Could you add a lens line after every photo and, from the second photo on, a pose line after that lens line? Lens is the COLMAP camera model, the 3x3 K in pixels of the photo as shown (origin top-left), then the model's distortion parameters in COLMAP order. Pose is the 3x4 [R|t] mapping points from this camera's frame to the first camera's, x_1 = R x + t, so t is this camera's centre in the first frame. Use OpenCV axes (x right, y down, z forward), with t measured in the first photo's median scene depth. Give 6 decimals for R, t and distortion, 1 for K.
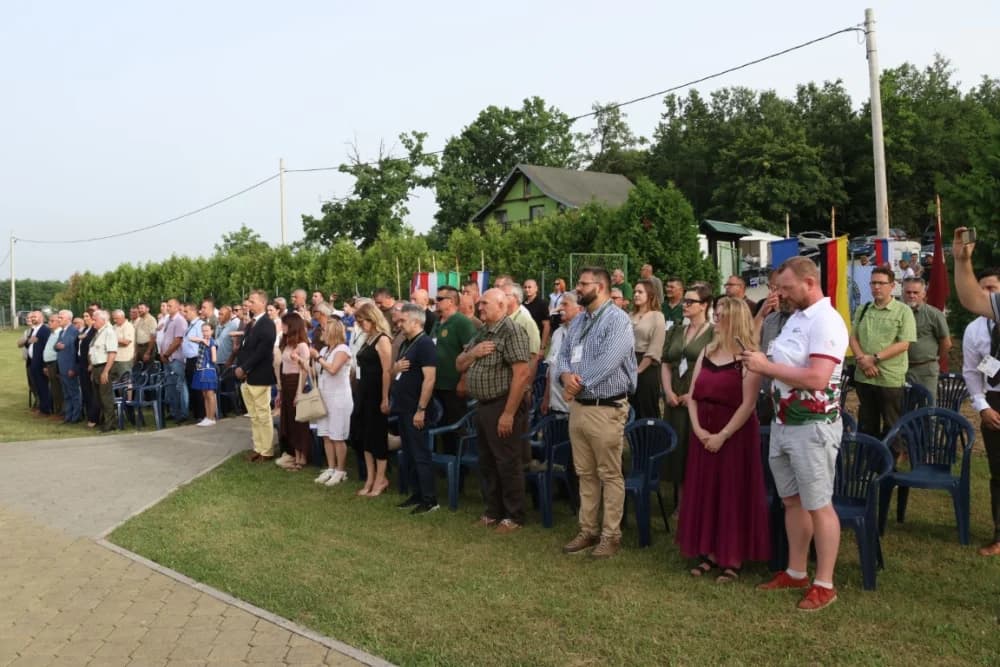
lens RADIAL K [[939.9, 0, 500.0], [0, 939.9, 333.5], [0, 0, 1]] dist [-0.227897, 0.253817]
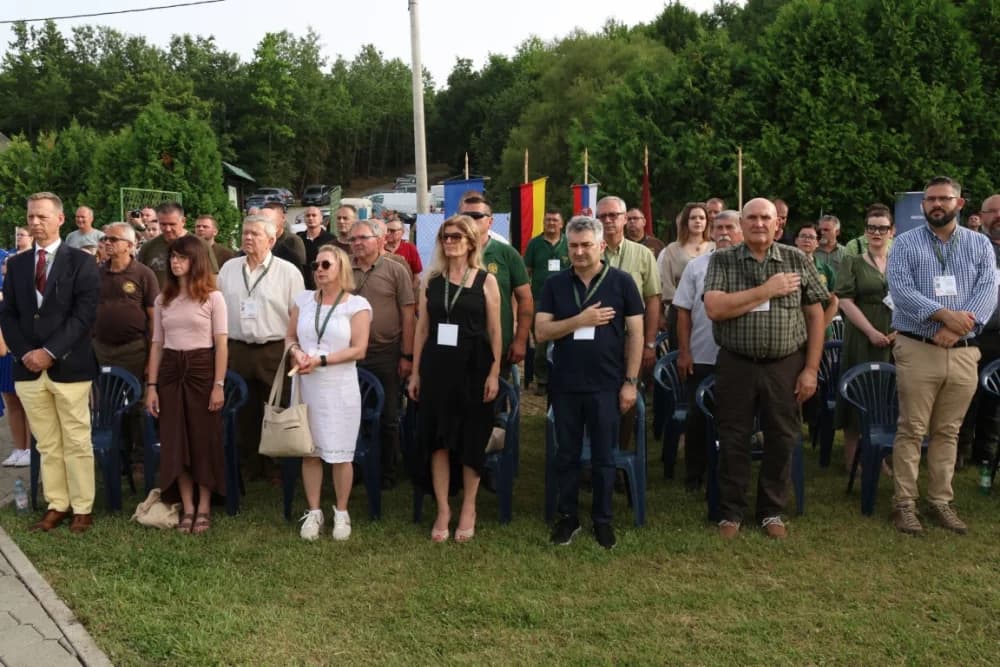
lens RADIAL K [[867.9, 0, 500.0], [0, 867.9, 333.5], [0, 0, 1]] dist [-0.162333, 0.154074]
pose [[0.661543, -0.053748, 0.747979, -0.134865], [0.021714, 0.998383, 0.052537, 0.003652], [-0.749593, -0.018514, 0.661640, 0.157878]]
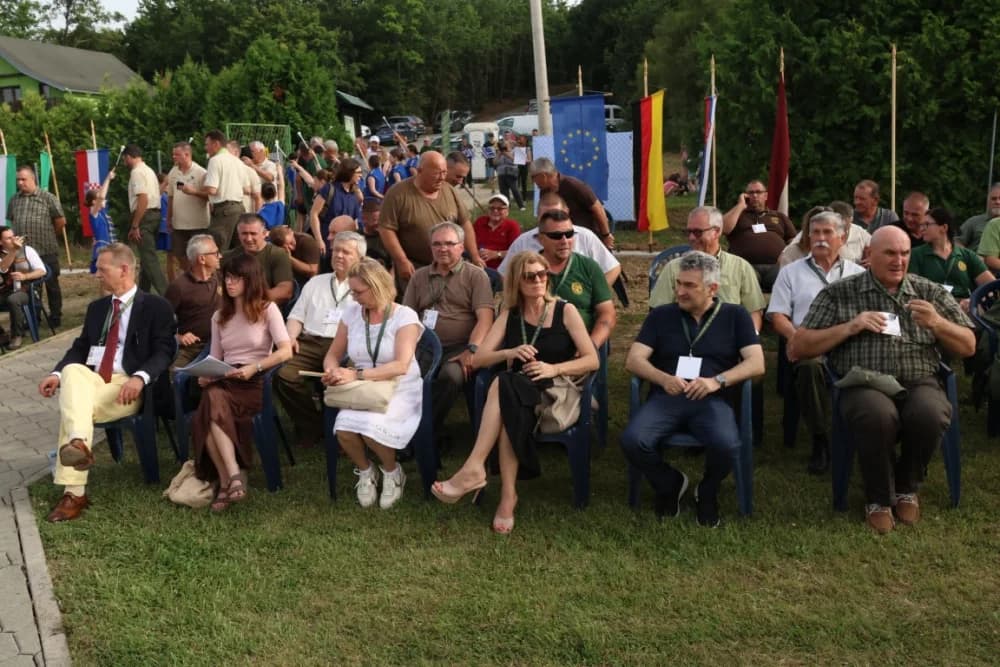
lens RADIAL K [[867.9, 0, 500.0], [0, 867.9, 333.5], [0, 0, 1]] dist [-0.162333, 0.154074]
pose [[0.777584, -0.125823, 0.616061, -0.107809], [0.053942, 0.989511, 0.134010, 0.002122], [-0.626461, -0.070972, 0.776215, 0.167516]]
